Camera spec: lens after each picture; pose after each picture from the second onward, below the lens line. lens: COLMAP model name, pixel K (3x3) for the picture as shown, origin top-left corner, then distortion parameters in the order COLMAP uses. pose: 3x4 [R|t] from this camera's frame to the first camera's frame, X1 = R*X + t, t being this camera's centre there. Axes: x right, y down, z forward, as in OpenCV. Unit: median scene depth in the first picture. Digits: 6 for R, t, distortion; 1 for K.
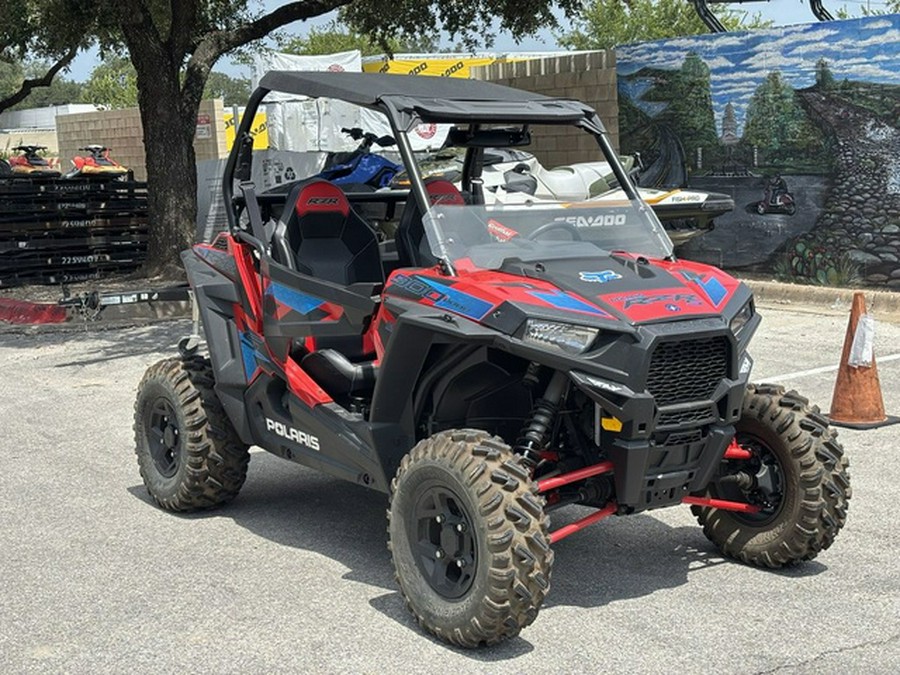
lens RADIAL K [[1340.5, 0, 448.2], [0, 1340.5, 324.9], [0, 0, 1]] dist [0.273881, -1.027542]
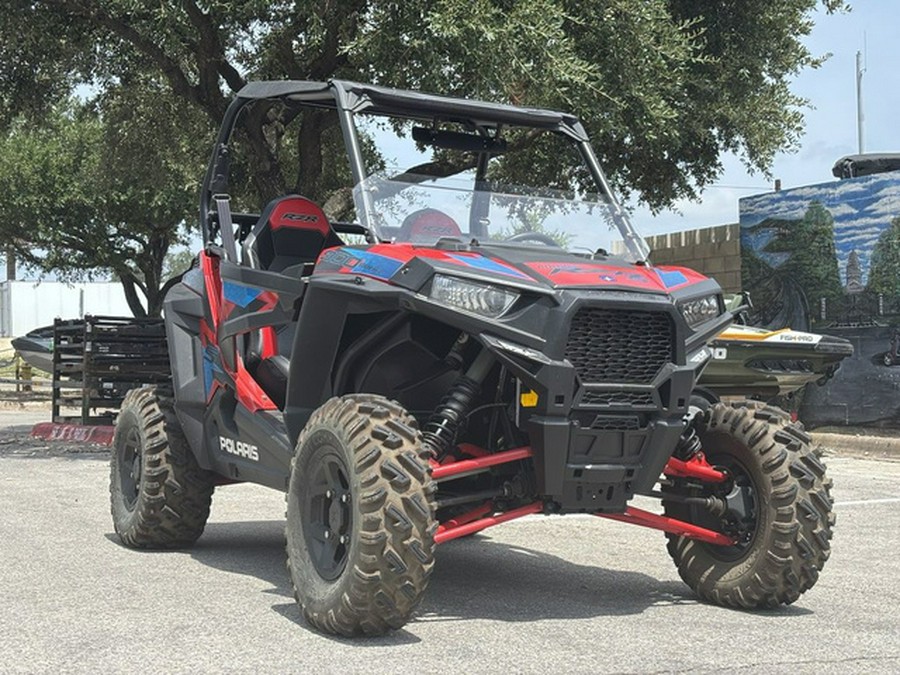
lens RADIAL K [[1340.5, 0, 448.2], [0, 1340.5, 324.9], [0, 0, 1]] dist [0.273881, -1.027542]
pose [[0.989617, 0.025773, -0.141400, 0.161588], [-0.048582, 0.985868, -0.160322, 0.143257], [0.135270, 0.165527, 0.976884, 0.095883]]
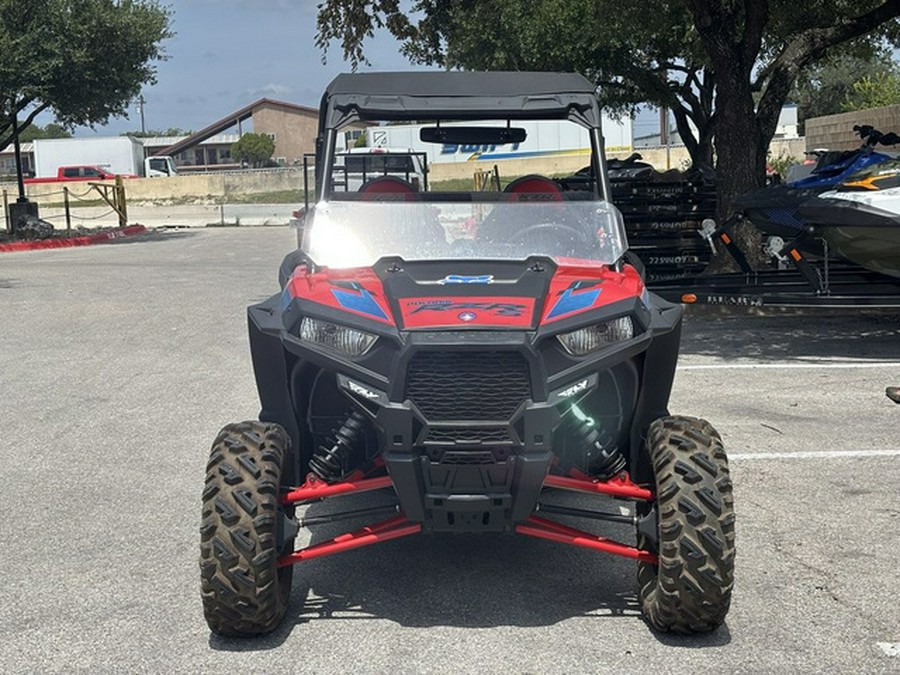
lens RADIAL K [[1340.5, 0, 448.2], [0, 1340.5, 324.9], [0, 0, 1]] dist [0.273881, -1.027542]
pose [[0.814365, 0.068652, -0.576278, 0.586389], [-0.070771, 0.997315, 0.018801, -0.019967], [0.576021, 0.025472, 0.817038, 0.207972]]
